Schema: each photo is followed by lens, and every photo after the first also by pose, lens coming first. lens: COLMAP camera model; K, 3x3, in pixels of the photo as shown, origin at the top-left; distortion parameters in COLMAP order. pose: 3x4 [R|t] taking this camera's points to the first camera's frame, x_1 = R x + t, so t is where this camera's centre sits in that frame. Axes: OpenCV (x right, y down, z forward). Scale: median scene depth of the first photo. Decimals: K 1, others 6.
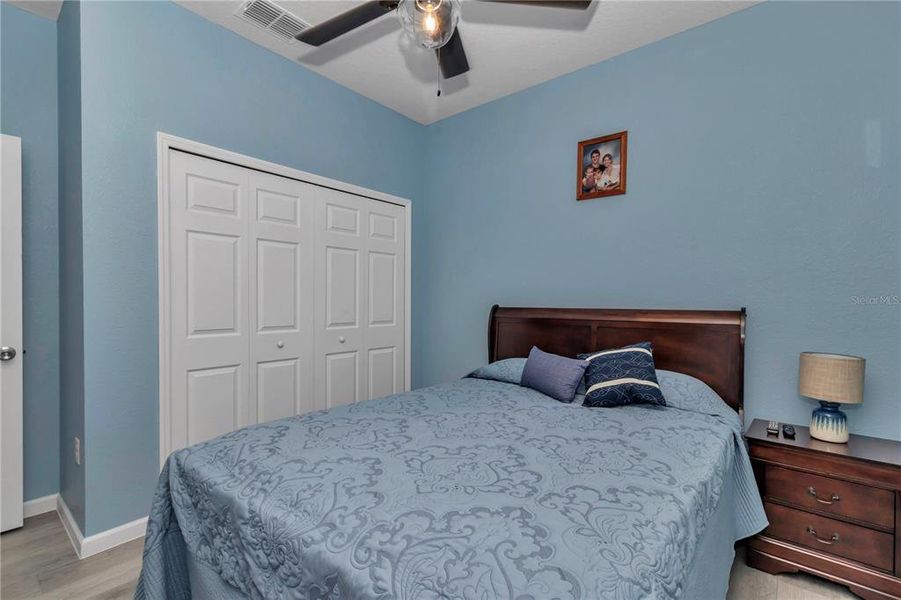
lens RADIAL K [[413.4, 0, 446.9], [0, 413.4, 304.4], [0, 0, 1]] dist [0.003362, -0.000421]
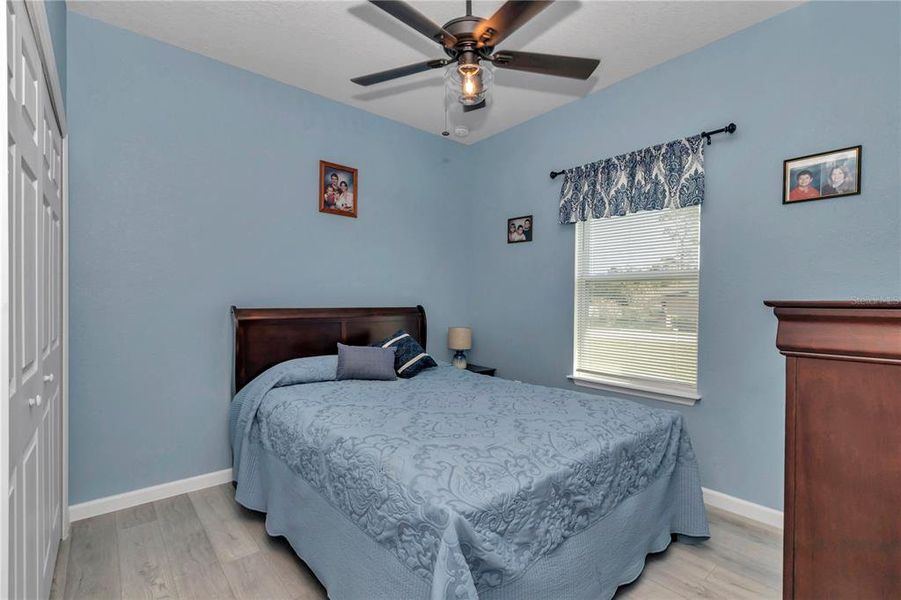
lens RADIAL K [[413.4, 0, 447.5], [0, 413.4, 301.4], [0, 0, 1]] dist [0.003362, -0.000421]
pose [[0.181638, -0.007314, 0.983338, -0.766150], [0.005769, 0.999963, 0.006372, -0.013970], [-0.983349, 0.004516, 0.181674, 0.480756]]
